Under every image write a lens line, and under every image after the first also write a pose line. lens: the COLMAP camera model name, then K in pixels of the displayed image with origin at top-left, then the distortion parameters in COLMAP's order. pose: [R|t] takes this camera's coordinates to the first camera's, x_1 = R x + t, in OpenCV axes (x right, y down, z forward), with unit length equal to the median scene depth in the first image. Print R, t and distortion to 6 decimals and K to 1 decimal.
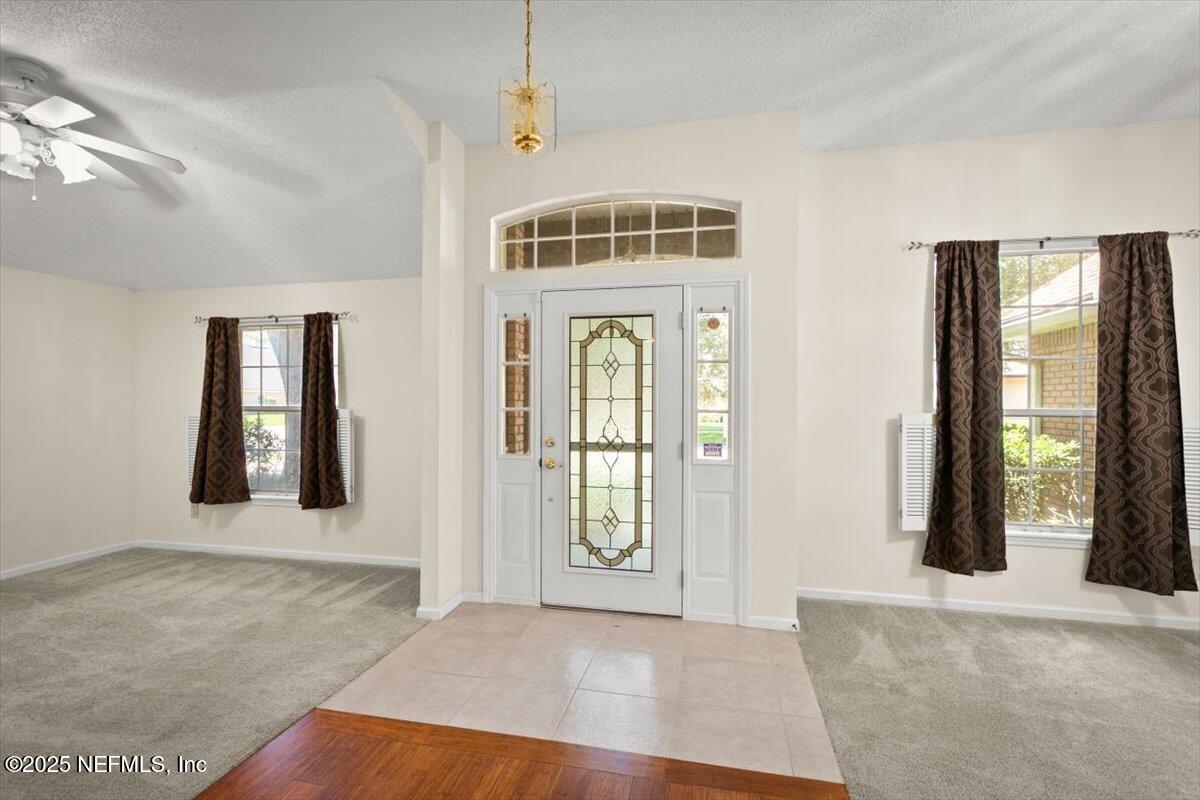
lens RADIAL K [[540.5, 0, 599.0], [0, 540.5, 402.7], [0, 0, 1]] dist [0.005453, -0.000687]
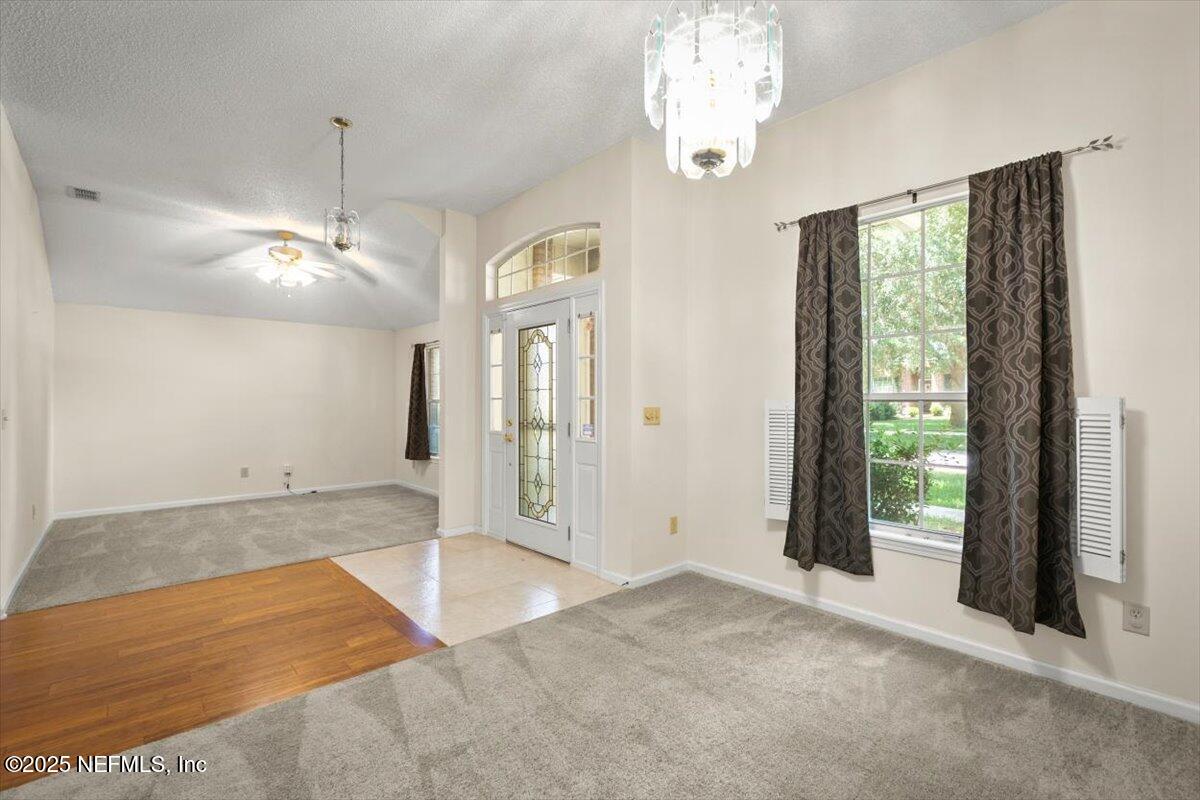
lens RADIAL K [[540.5, 0, 600.6], [0, 540.5, 399.1], [0, 0, 1]] dist [0.005453, -0.000687]
pose [[0.811805, -0.008999, -0.583860, 0.915808], [0.005761, 0.999956, -0.007402, 0.026301], [0.583900, 0.002645, 0.811821, 0.027288]]
